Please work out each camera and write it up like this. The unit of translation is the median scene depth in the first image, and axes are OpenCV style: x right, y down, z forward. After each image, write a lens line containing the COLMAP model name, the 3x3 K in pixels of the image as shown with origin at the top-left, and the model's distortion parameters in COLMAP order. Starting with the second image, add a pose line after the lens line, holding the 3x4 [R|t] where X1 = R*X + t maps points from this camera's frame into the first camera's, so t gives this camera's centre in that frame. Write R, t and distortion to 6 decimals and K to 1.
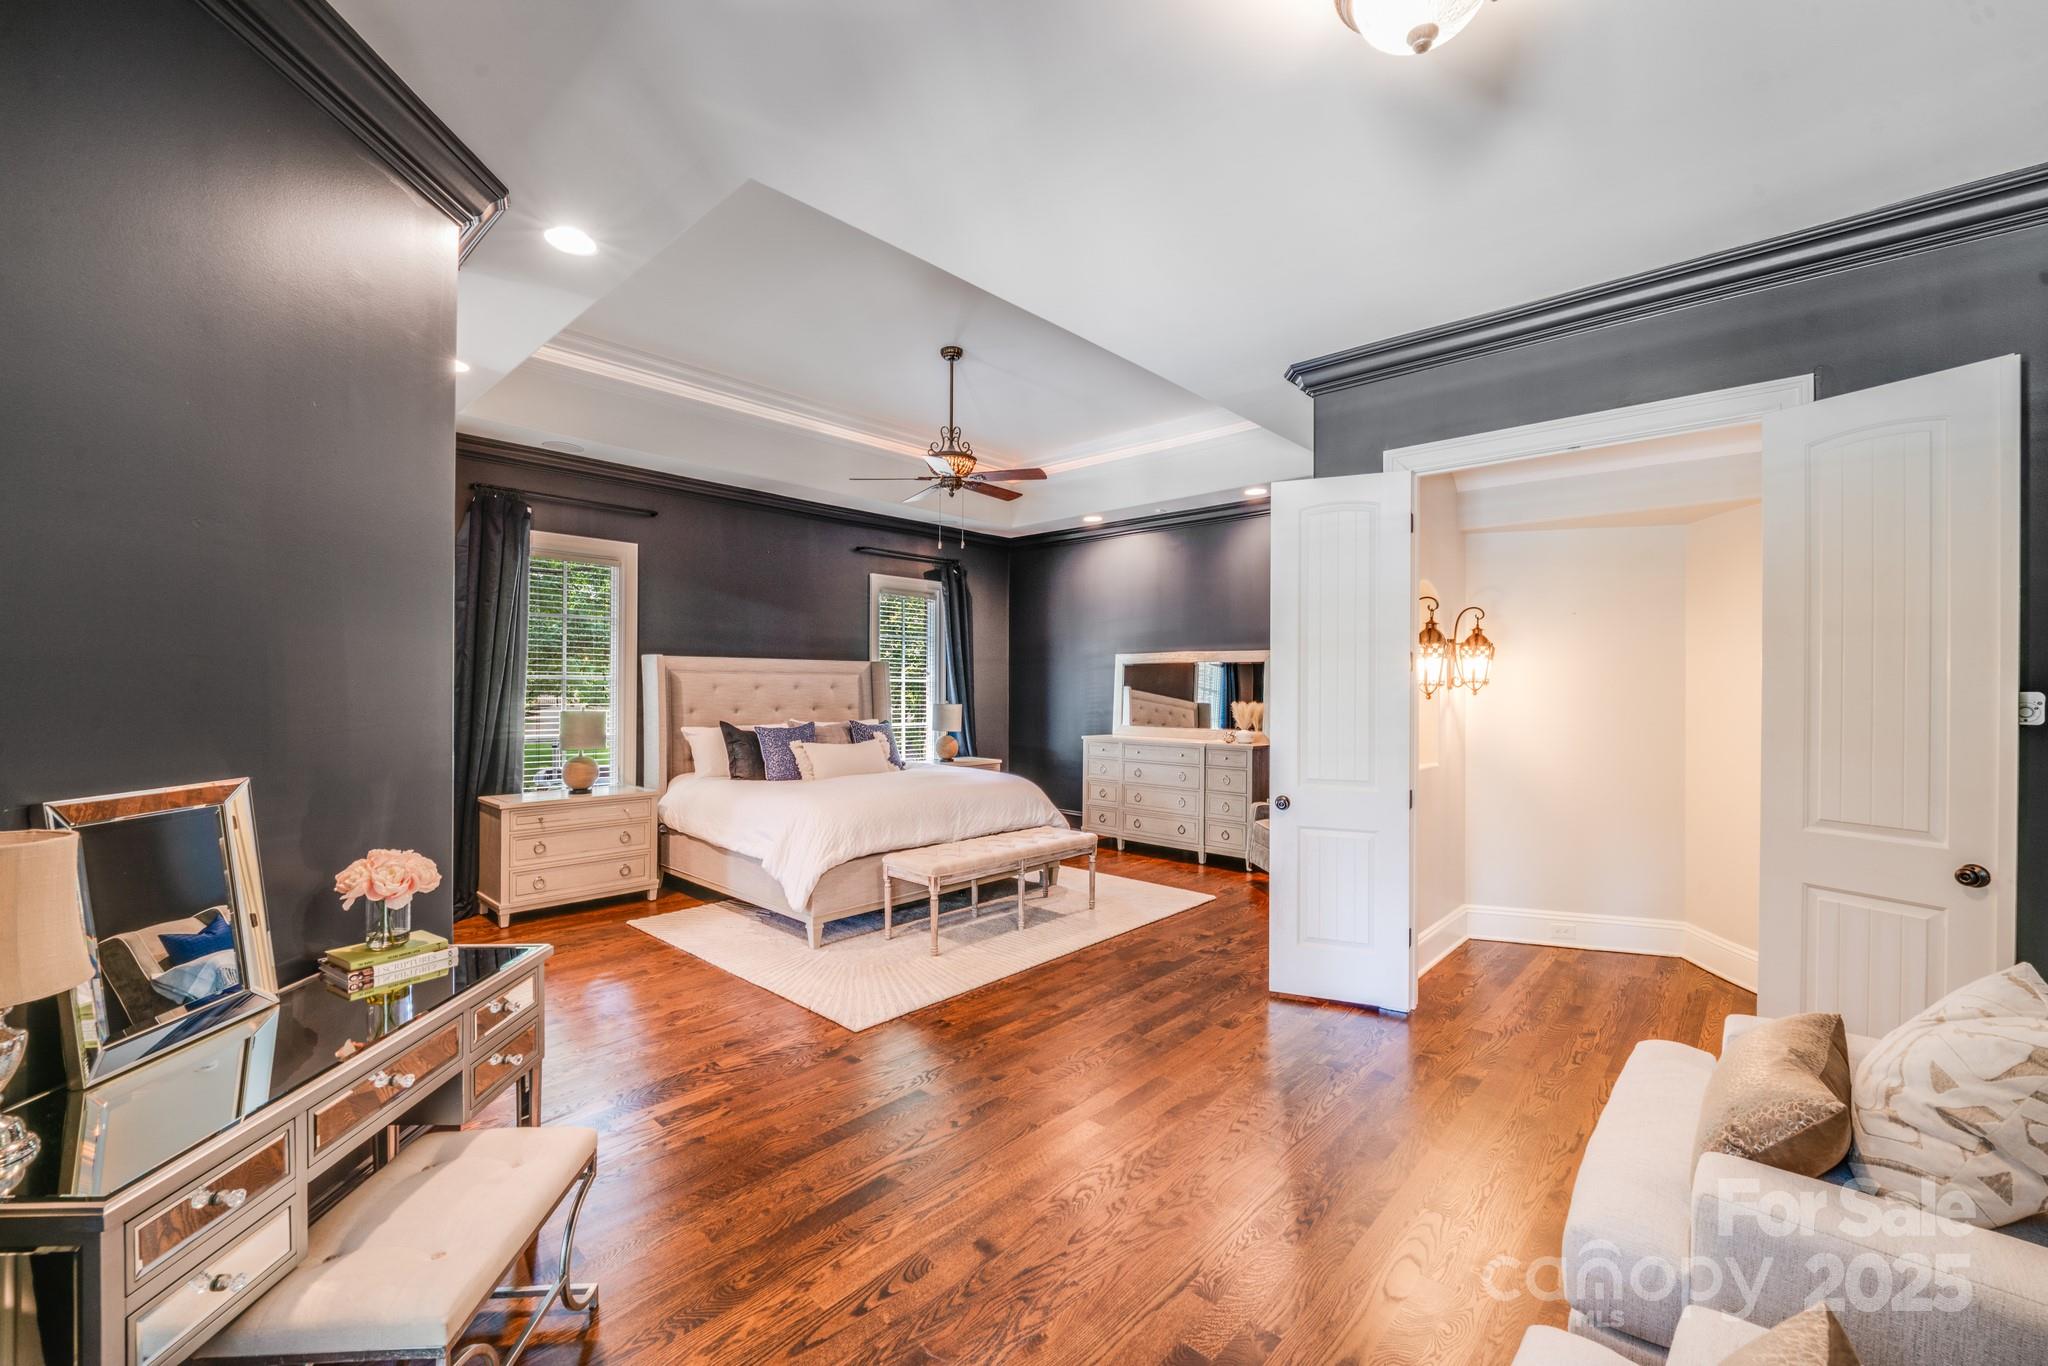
lens RADIAL K [[842.5, 0, 1024.0], [0, 842.5, 683.0], [0, 0, 1]] dist [-0.000047, -0.000036]
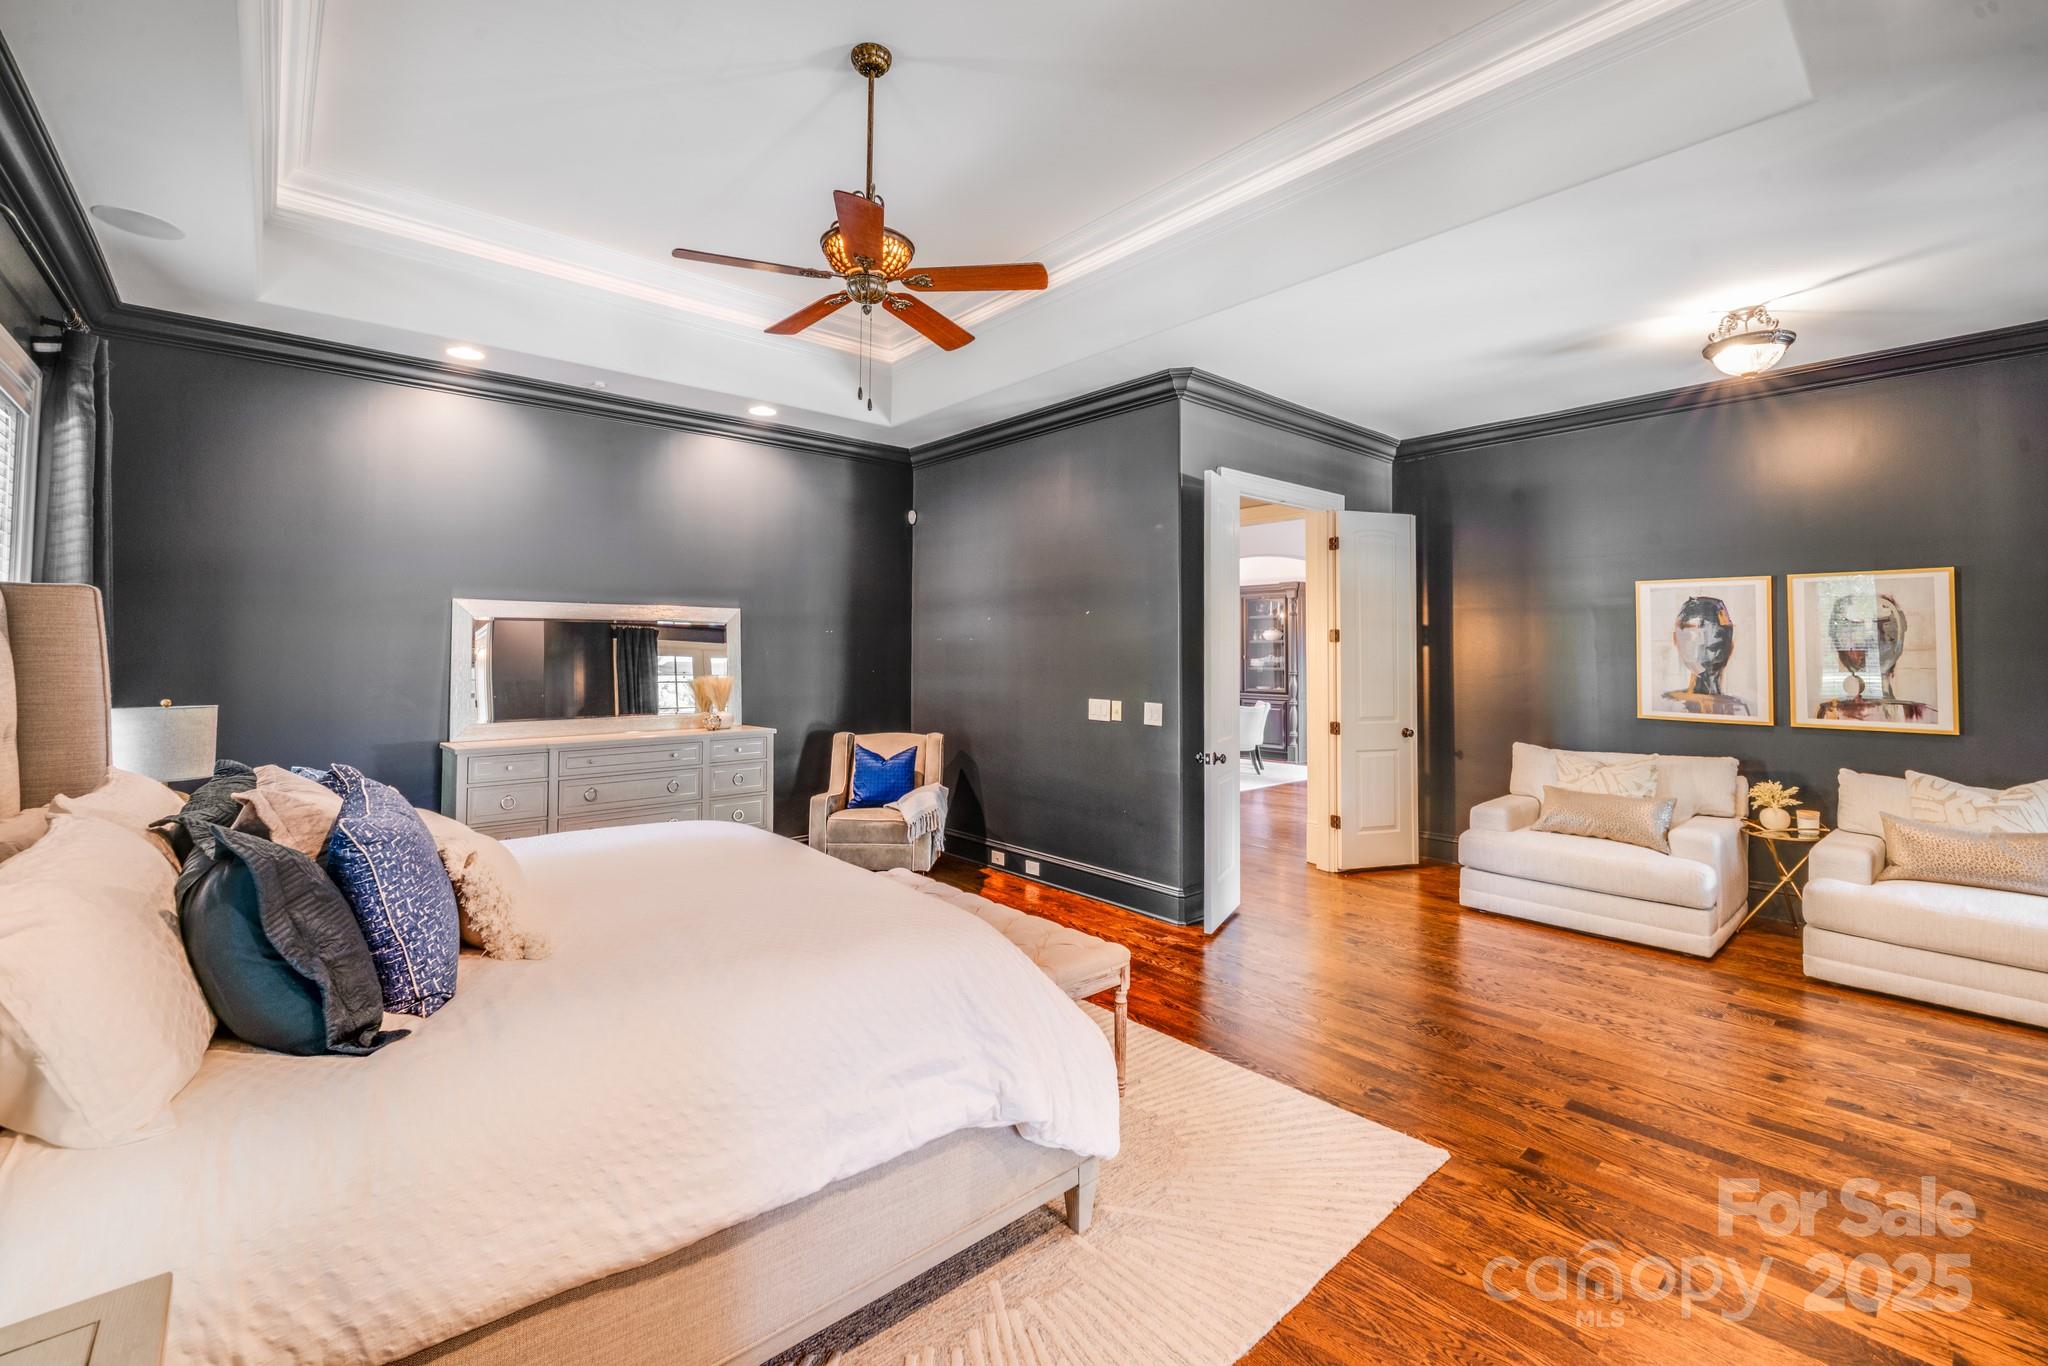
lens RADIAL K [[846.2, 0, 1017.8], [0, 846.2, 643.4], [0, 0, 1]] dist [-0.001195, -0.000294]
pose [[0.106930, 0.002769, 0.994263, -1.323677], [-0.000740, 0.999996, -0.002705, -0.015225], [-0.994266, -0.000447, 0.106932, 1.798068]]
